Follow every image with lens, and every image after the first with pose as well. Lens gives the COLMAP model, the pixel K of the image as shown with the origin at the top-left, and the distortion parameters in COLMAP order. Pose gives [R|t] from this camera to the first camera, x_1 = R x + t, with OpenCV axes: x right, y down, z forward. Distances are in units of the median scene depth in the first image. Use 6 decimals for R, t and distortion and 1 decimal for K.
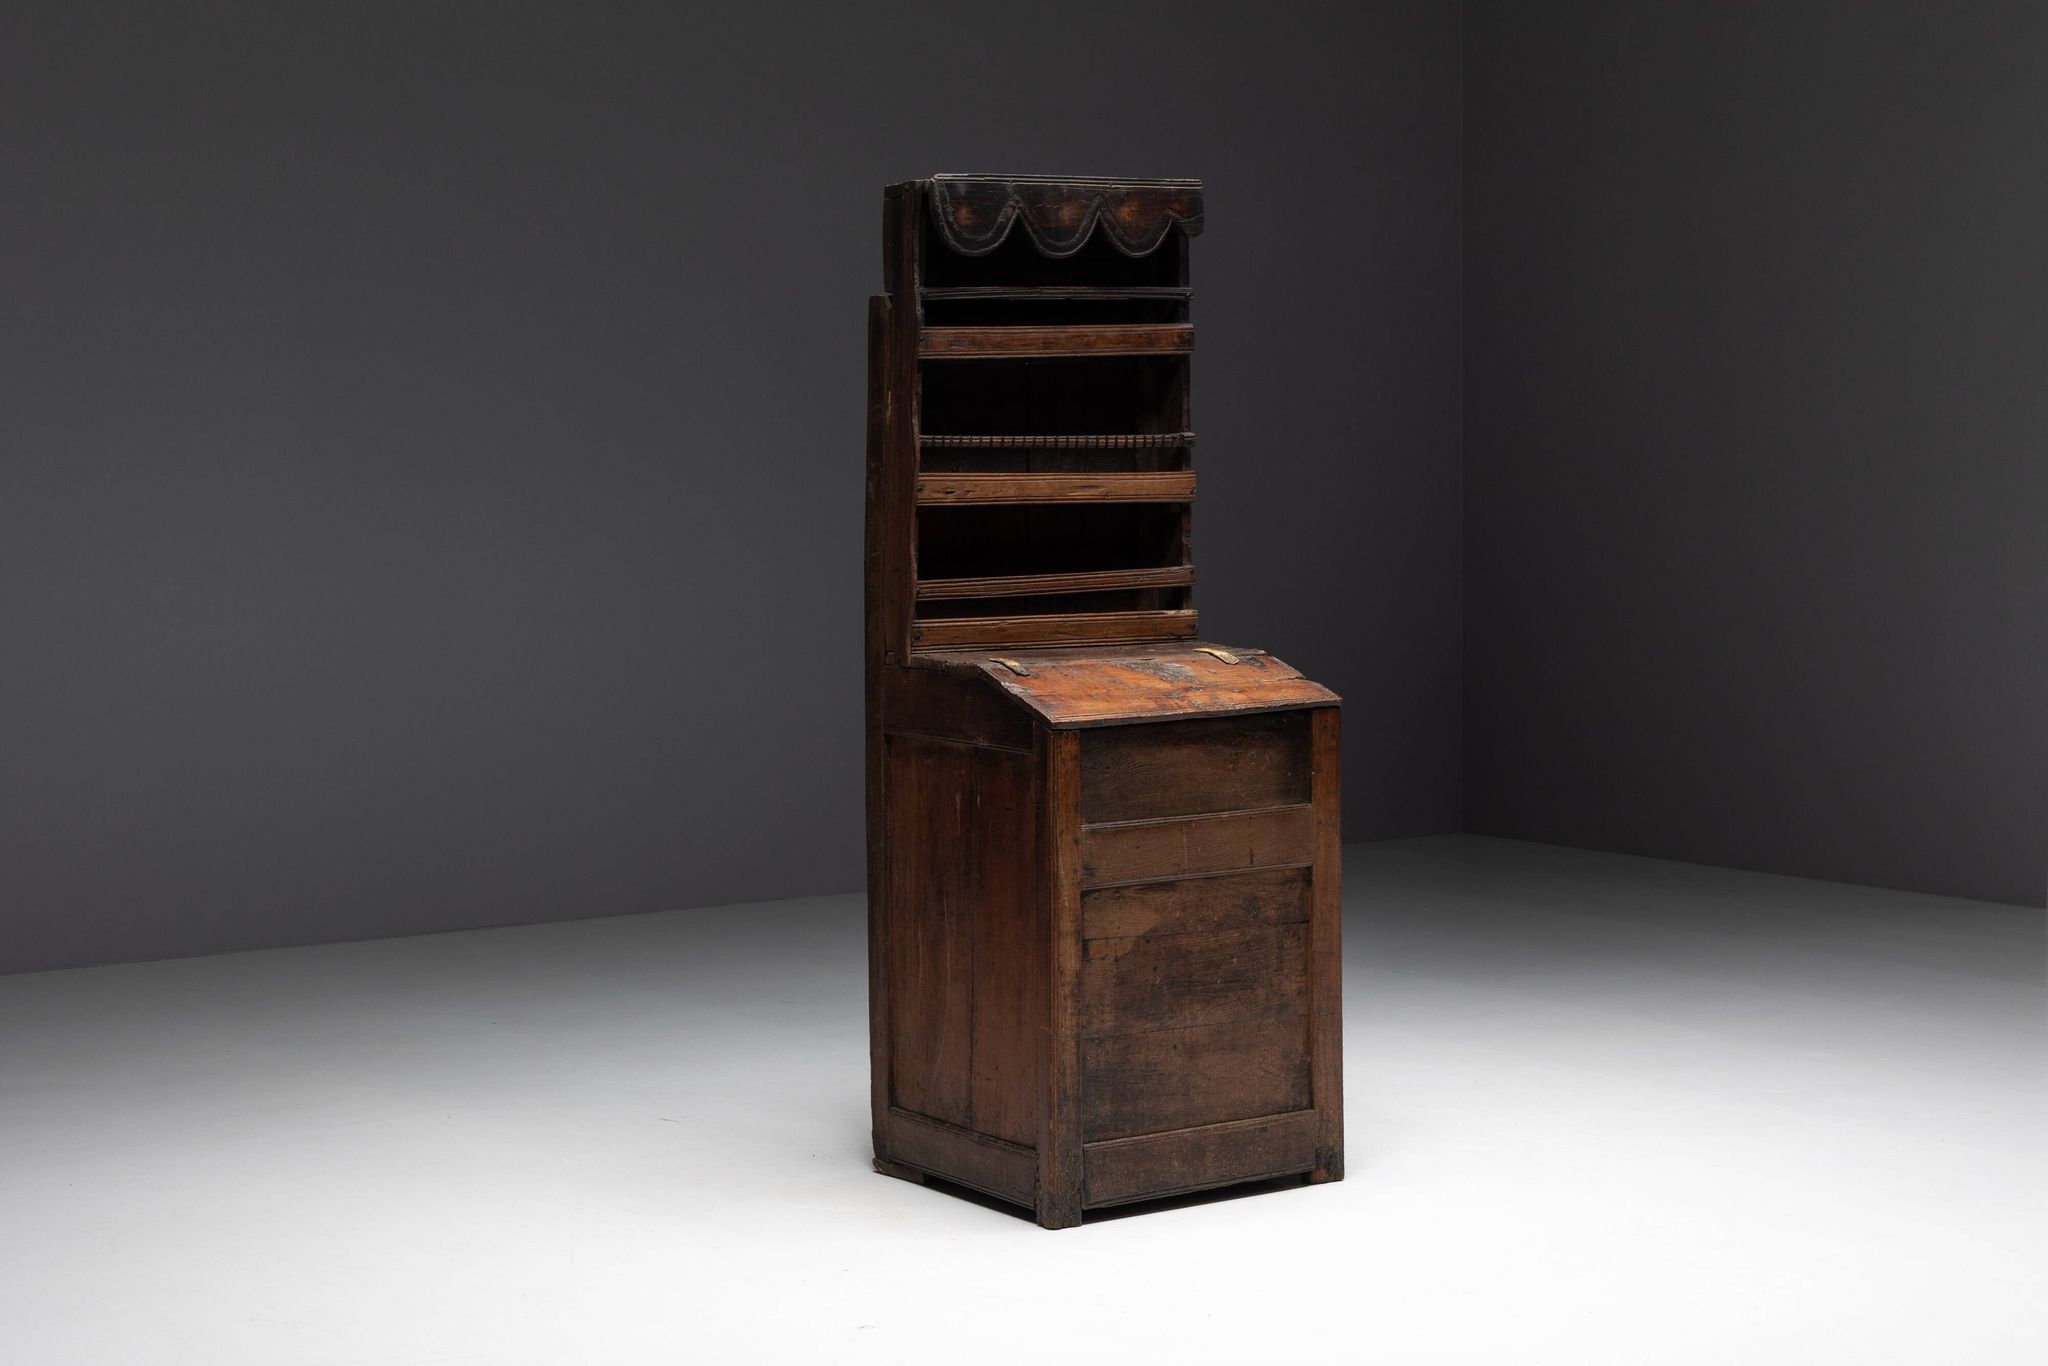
lens RADIAL K [[3444.7, 0, 1032.2], [0, 3444.7, 695.1], [0, 0, 1]] dist [-0.034161, 0.000000]
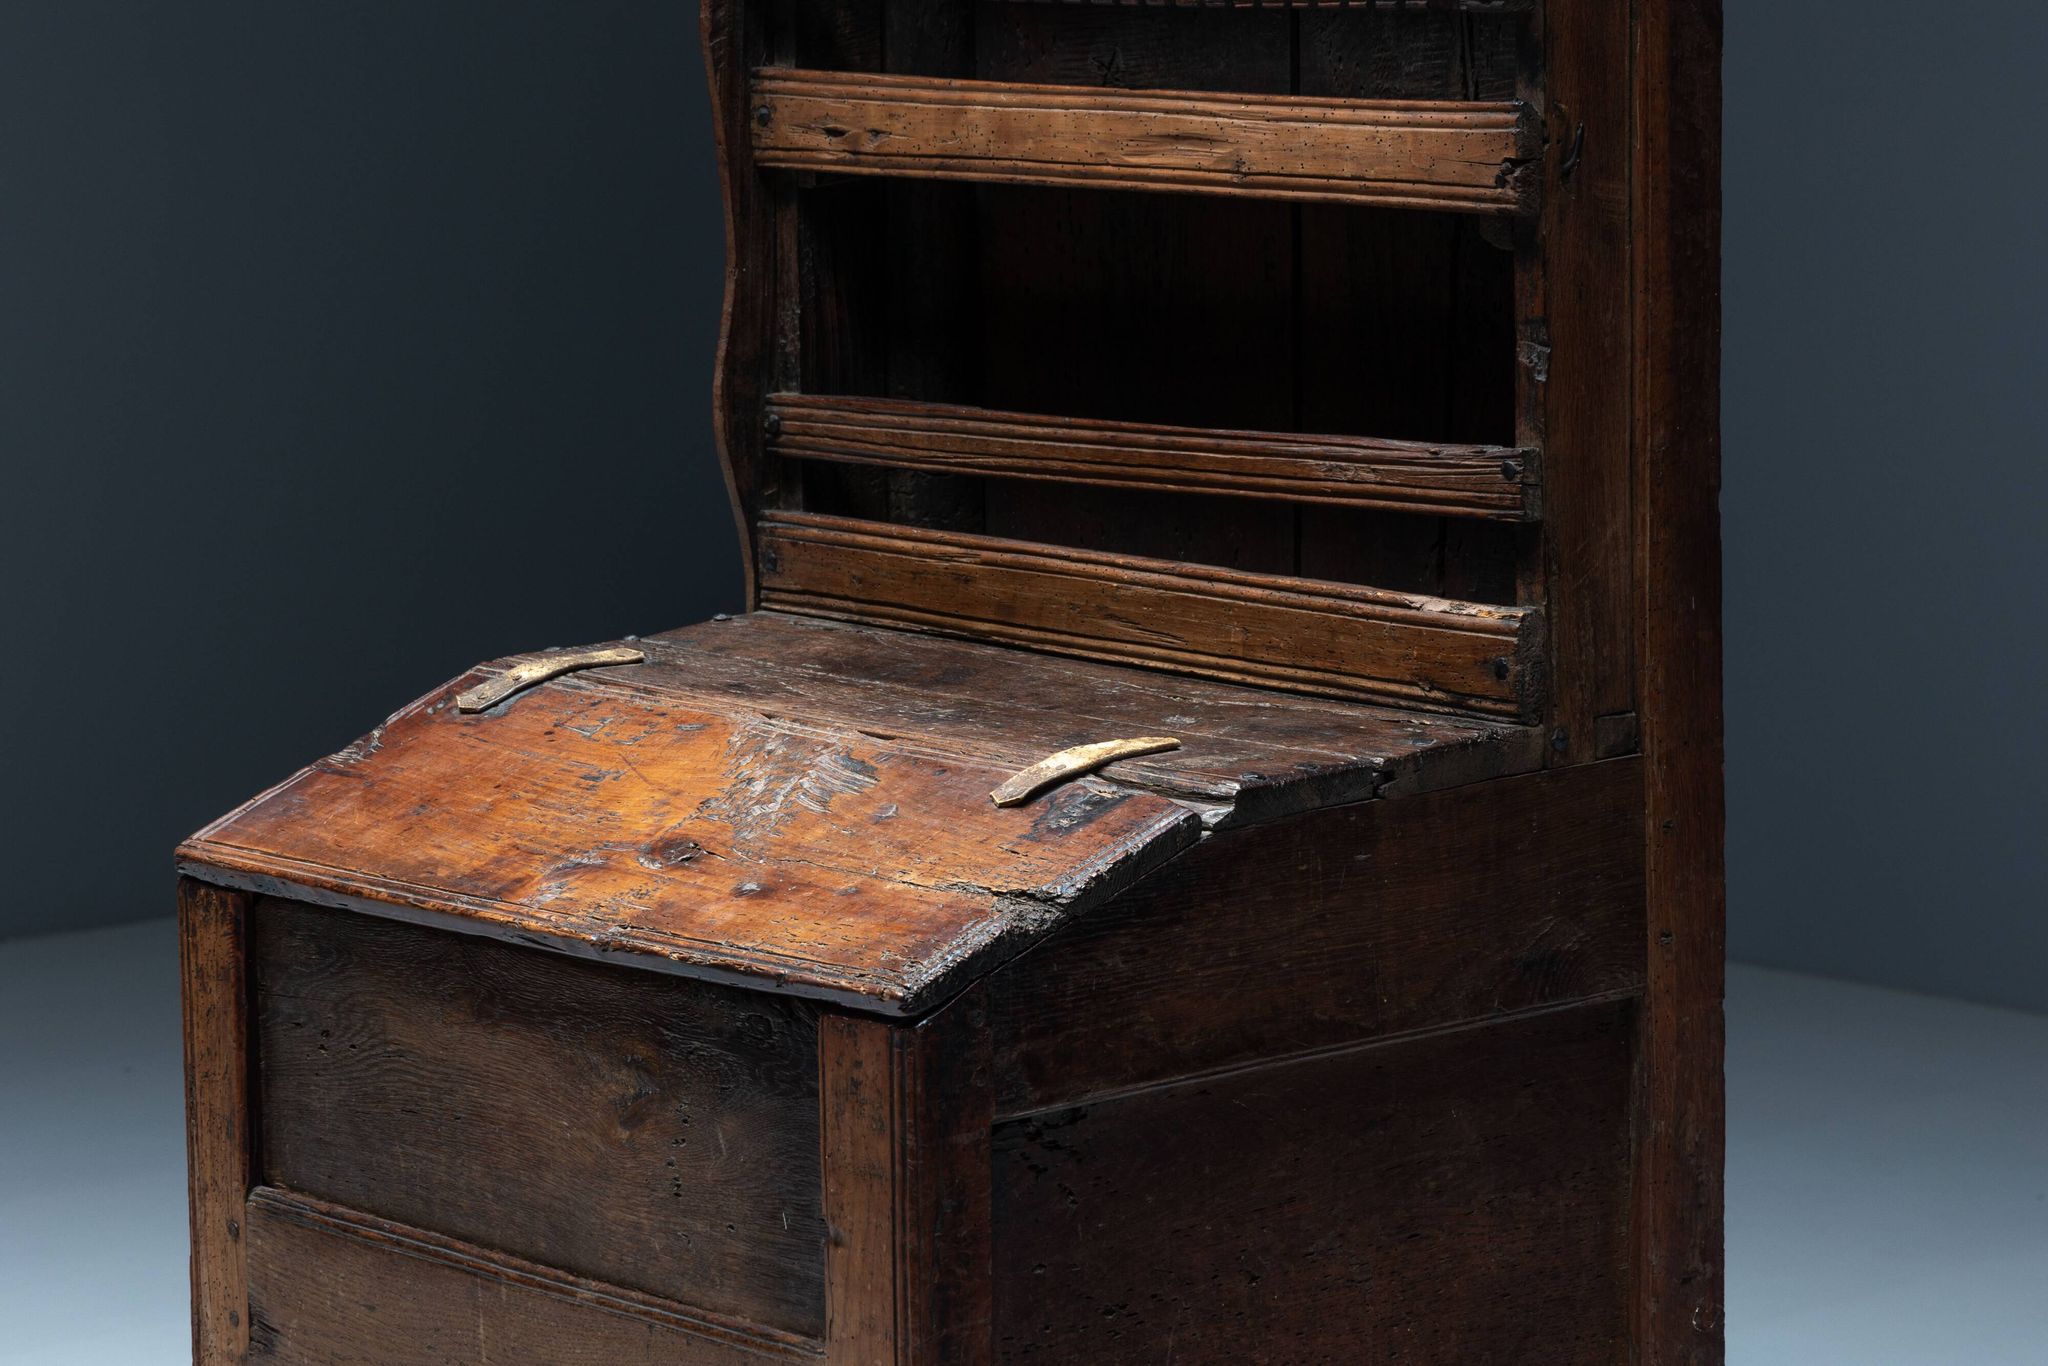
lens RADIAL K [[6065.4, 0, 1050.0], [0, 6065.4, 629.4], [0, 0, 1]] dist [0.078833, 0.000000]
pose [[0.104171, 0.137315, -0.985035, 0.548485], [-0.064905, 0.989250, 0.131039, -0.088829], [0.992439, 0.050283, 0.111963, 0.960996]]
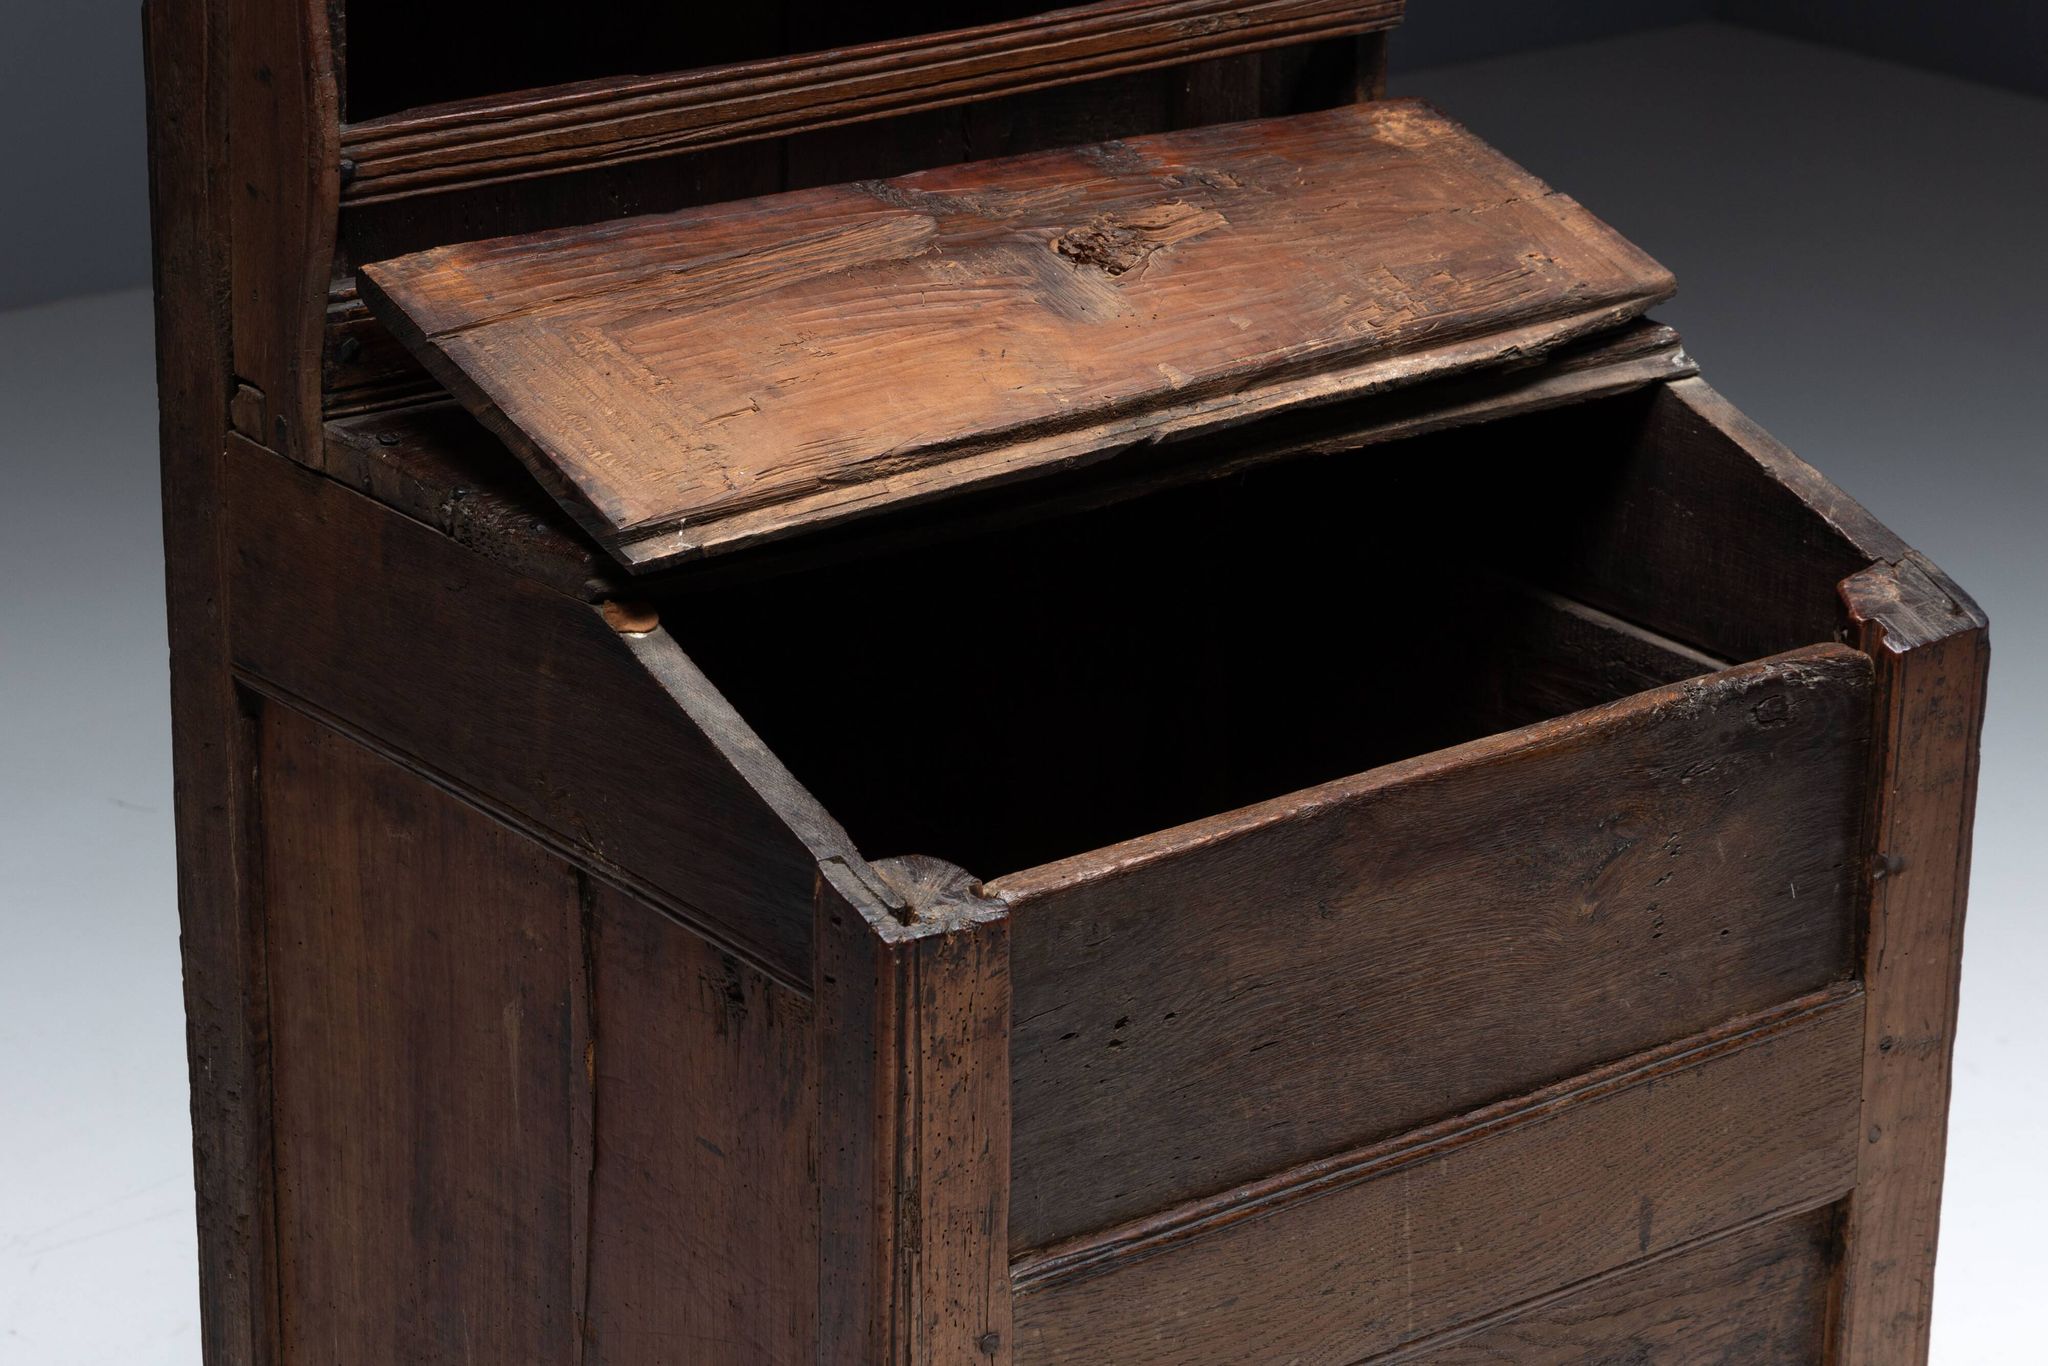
lens RADIAL K [[4824.1, 0, 1028.4], [0, 4824.1, 670.2], [0, 0, 1]] dist [0.029482, 0.000000]
pose [[0.998580, 0.005139, 0.053023, -0.002503], [-0.019087, 0.963771, 0.266046, -0.088698], [-0.049735, -0.266680, 0.962501, 0.653835]]
